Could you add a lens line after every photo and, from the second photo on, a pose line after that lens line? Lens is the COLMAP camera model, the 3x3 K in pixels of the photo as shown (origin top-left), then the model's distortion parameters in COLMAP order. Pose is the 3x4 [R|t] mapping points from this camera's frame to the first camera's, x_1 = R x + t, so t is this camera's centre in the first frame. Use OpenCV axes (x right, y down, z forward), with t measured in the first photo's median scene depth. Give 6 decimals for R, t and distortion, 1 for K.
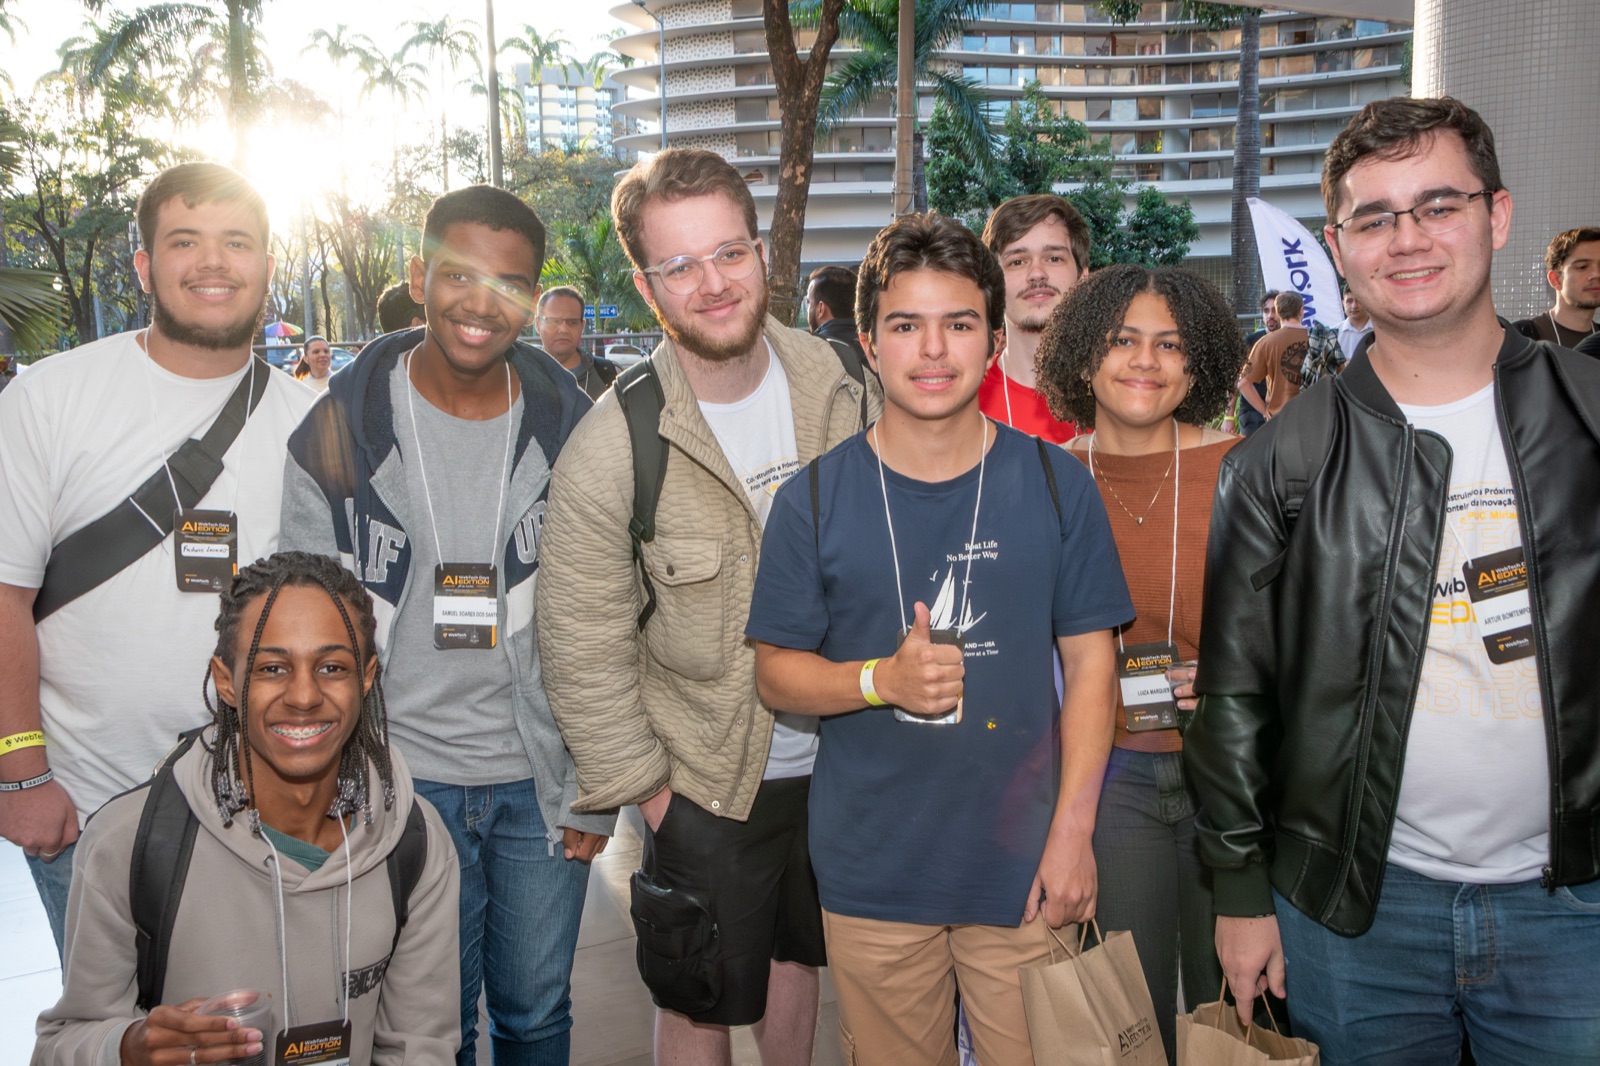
lens RADIAL K [[1685.1, 0, 800.0], [0, 1685.1, 533.0], [0, 0, 1]] dist [0.004307, -0.003991]
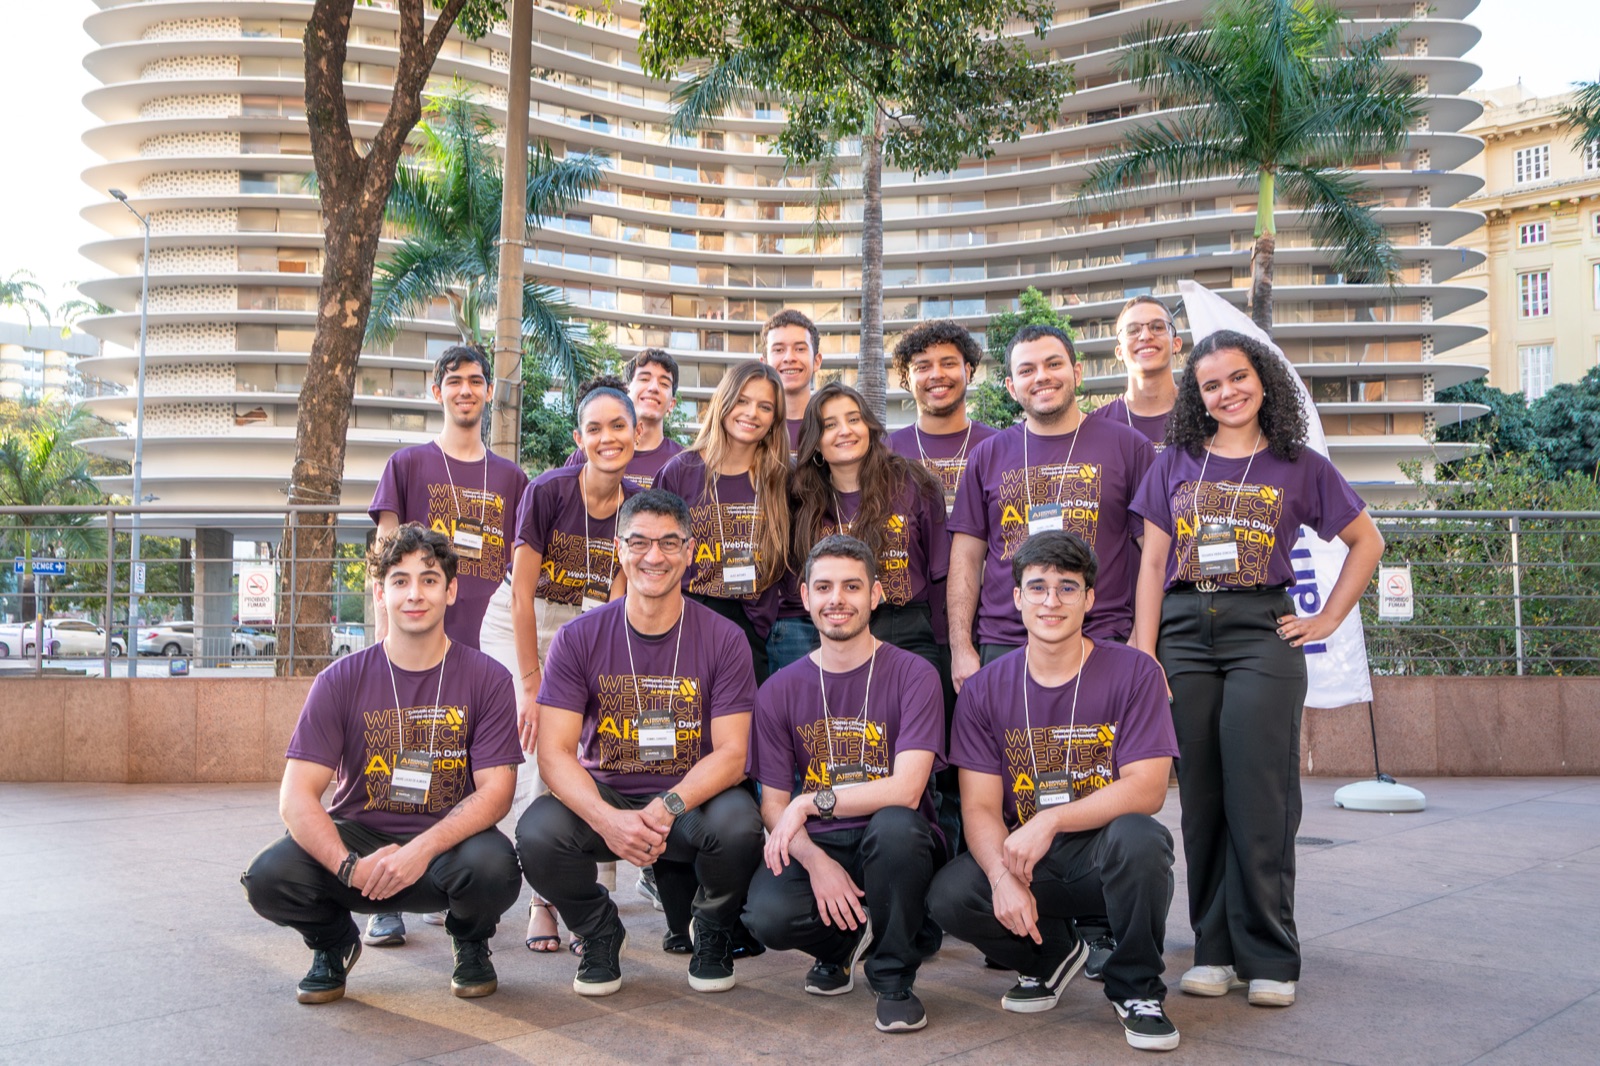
lens RADIAL K [[1685.1, 0, 800.0], [0, 1685.1, 533.0], [0, 0, 1]] dist [0.004307, -0.003991]
pose [[0.956153, 0.044010, 0.289542, -0.008853], [0.009337, 0.983561, -0.180335, -0.002469], [-0.292718, 0.175132, 0.940024, 0.152823]]
